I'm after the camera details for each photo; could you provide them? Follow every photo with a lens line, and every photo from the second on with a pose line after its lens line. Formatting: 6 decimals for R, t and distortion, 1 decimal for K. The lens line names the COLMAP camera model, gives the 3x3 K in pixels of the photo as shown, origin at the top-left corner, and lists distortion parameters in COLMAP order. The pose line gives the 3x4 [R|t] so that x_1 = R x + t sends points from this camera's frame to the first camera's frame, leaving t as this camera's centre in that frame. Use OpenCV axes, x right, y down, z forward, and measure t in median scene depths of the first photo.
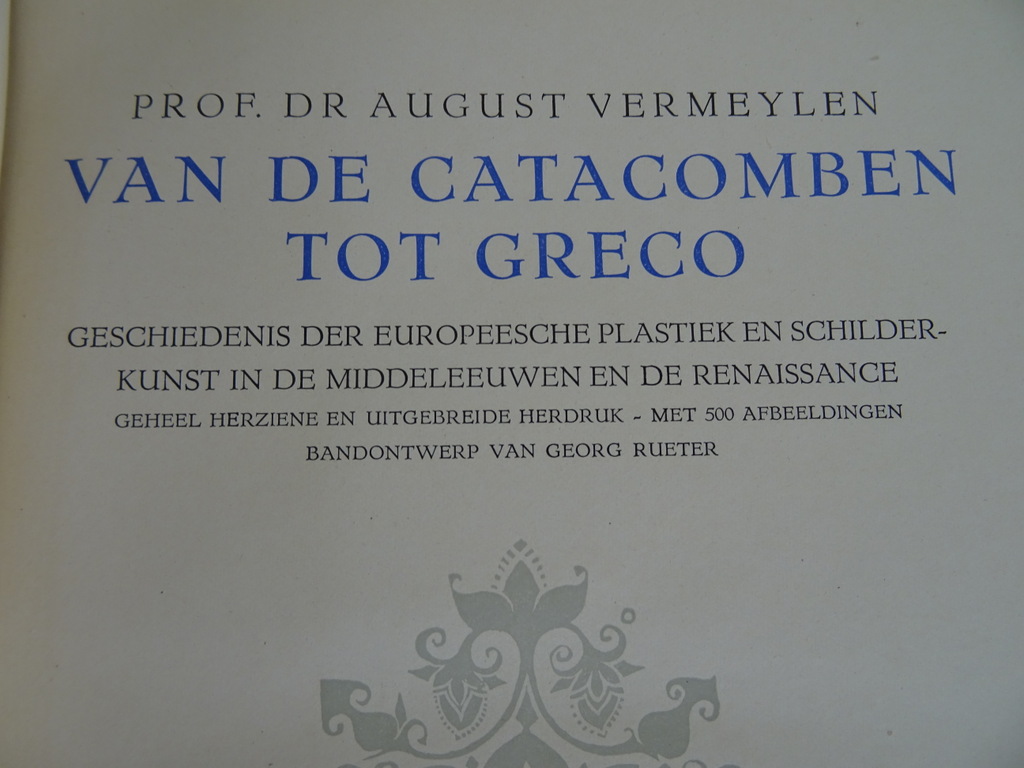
lens RADIAL K [[723.4, 0, 509.3], [0, 723.4, 384.1], [0, 0, 1]] dist [0.007200, -0.034209]
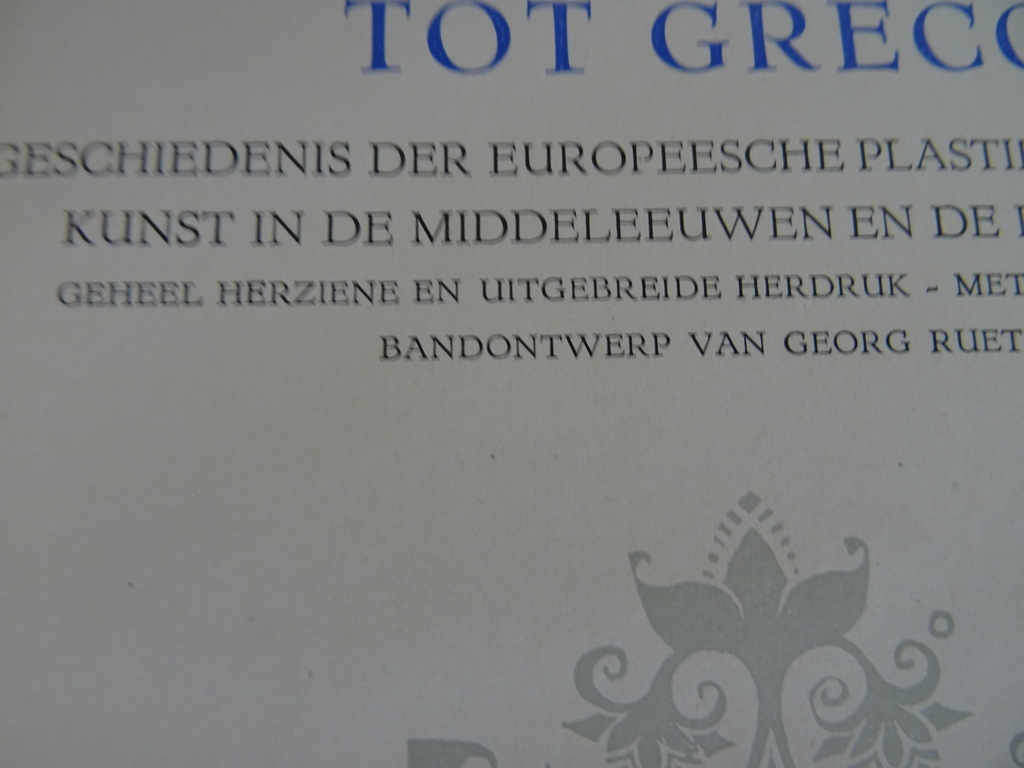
lens RADIAL K [[723.4, 0, 514.3], [0, 723.4, 382.6], [0, 0, 1]] dist [0.007200, -0.034209]
pose [[0.999927, -0.006640, -0.010049, -0.162259], [0.006288, 0.999379, -0.034670, 0.142089], [0.010273, 0.034604, 0.999348, 0.405312]]
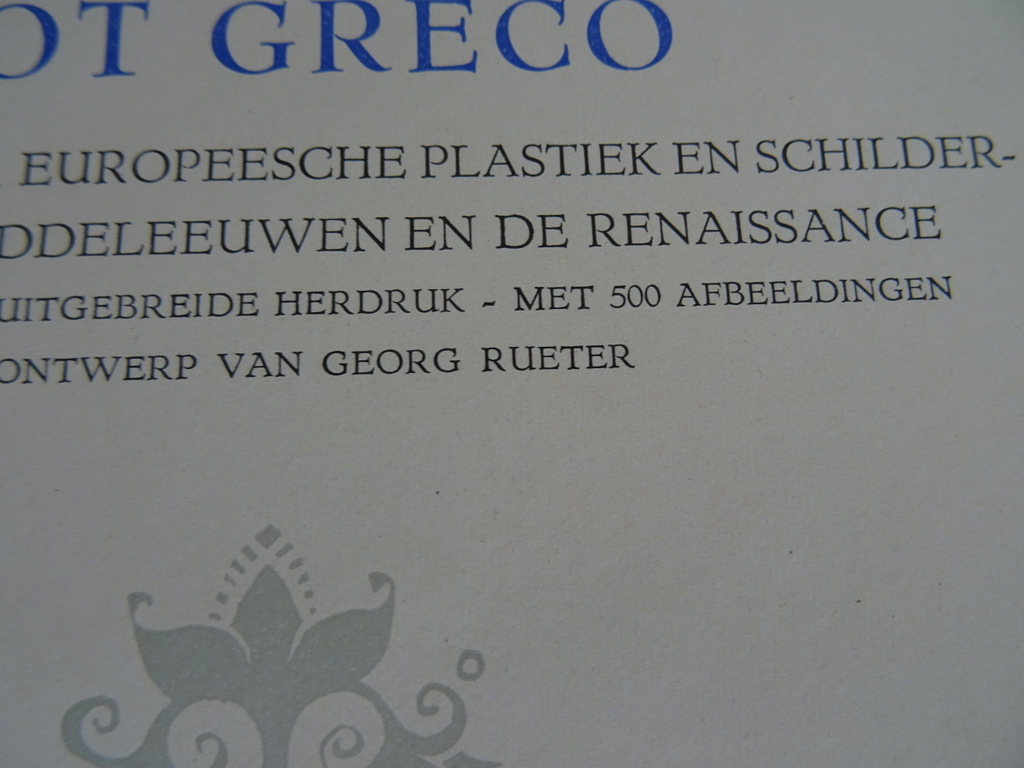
lens RADIAL K [[723.4, 0, 507.6], [0, 723.4, 380.0], [0, 0, 1]] dist [0.007200, -0.034209]
pose [[0.999512, -0.019006, 0.024792, 0.176584], [0.020135, 0.998732, -0.046151, 0.131764], [-0.023883, 0.046627, 0.998627, 0.443845]]
